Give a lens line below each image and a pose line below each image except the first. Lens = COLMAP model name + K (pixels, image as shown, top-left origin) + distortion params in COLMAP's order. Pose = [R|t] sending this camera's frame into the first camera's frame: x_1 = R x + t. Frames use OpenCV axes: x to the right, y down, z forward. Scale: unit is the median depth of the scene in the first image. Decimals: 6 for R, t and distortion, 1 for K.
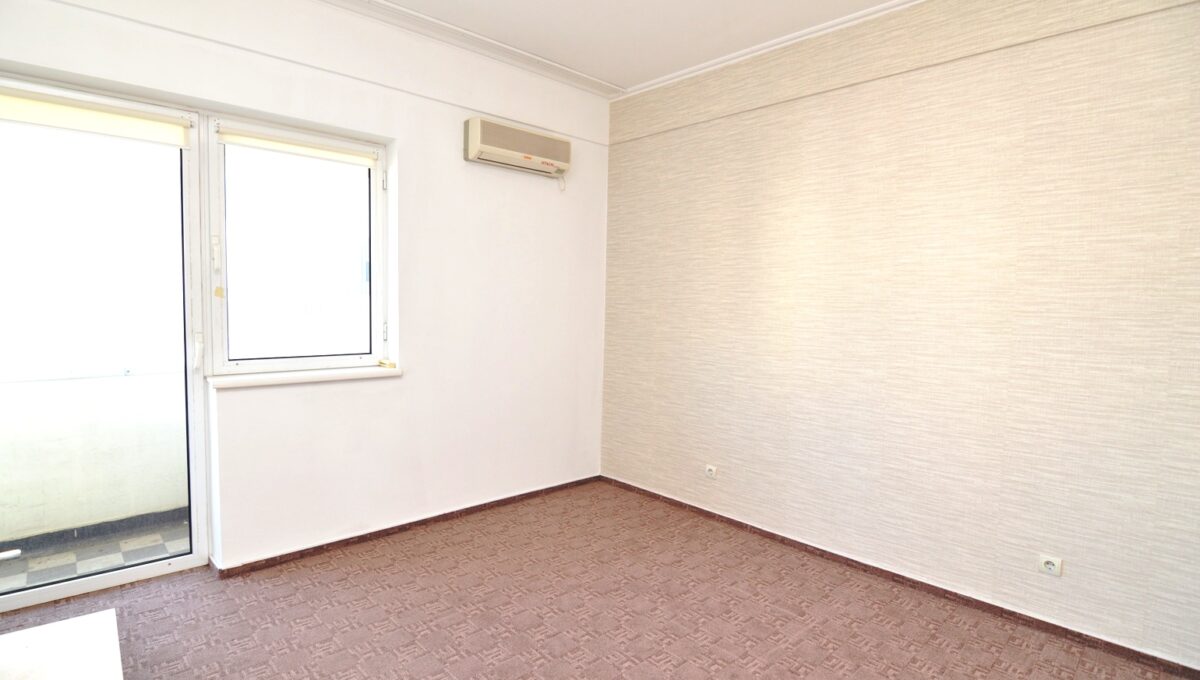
lens RADIAL K [[585.8, 0, 593.3], [0, 585.8, 338.9], [0, 0, 1]] dist [-0.004822, -0.011701]
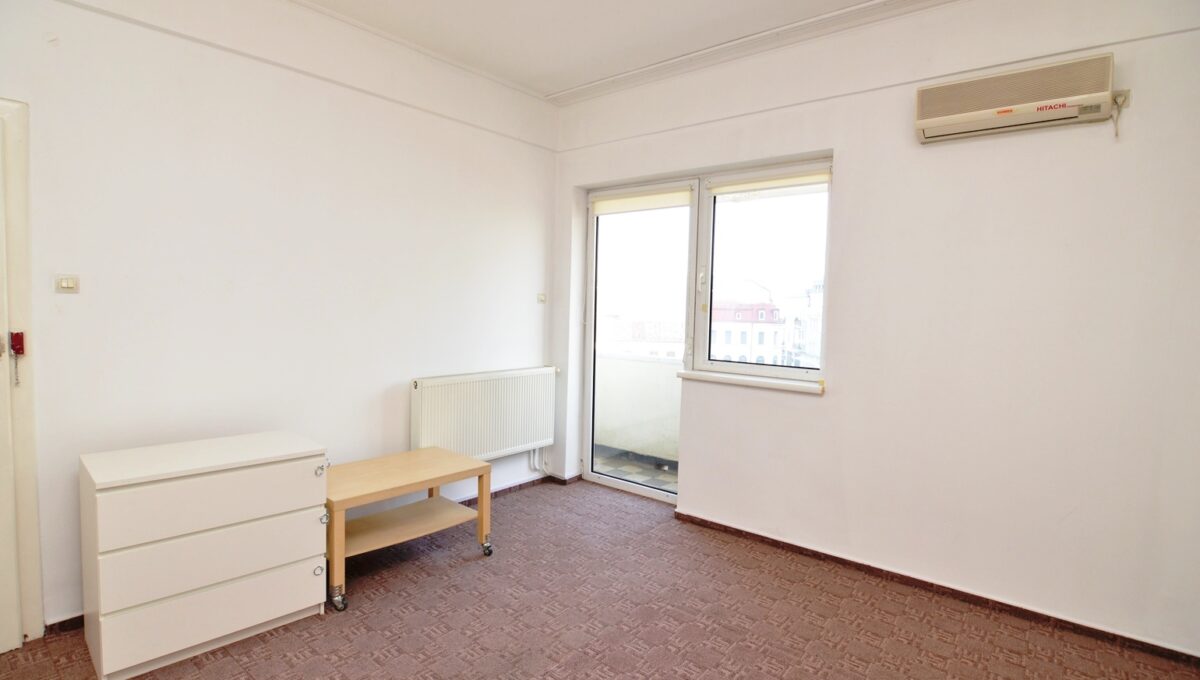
lens RADIAL K [[585.8, 0, 593.3], [0, 585.8, 338.9], [0, 0, 1]] dist [-0.004822, -0.011701]
pose [[0.131656, 0.043482, -0.990341, 0.574699], [-0.082219, 0.996074, 0.032804, -0.028899], [0.987880, 0.077106, 0.134714, 0.505272]]
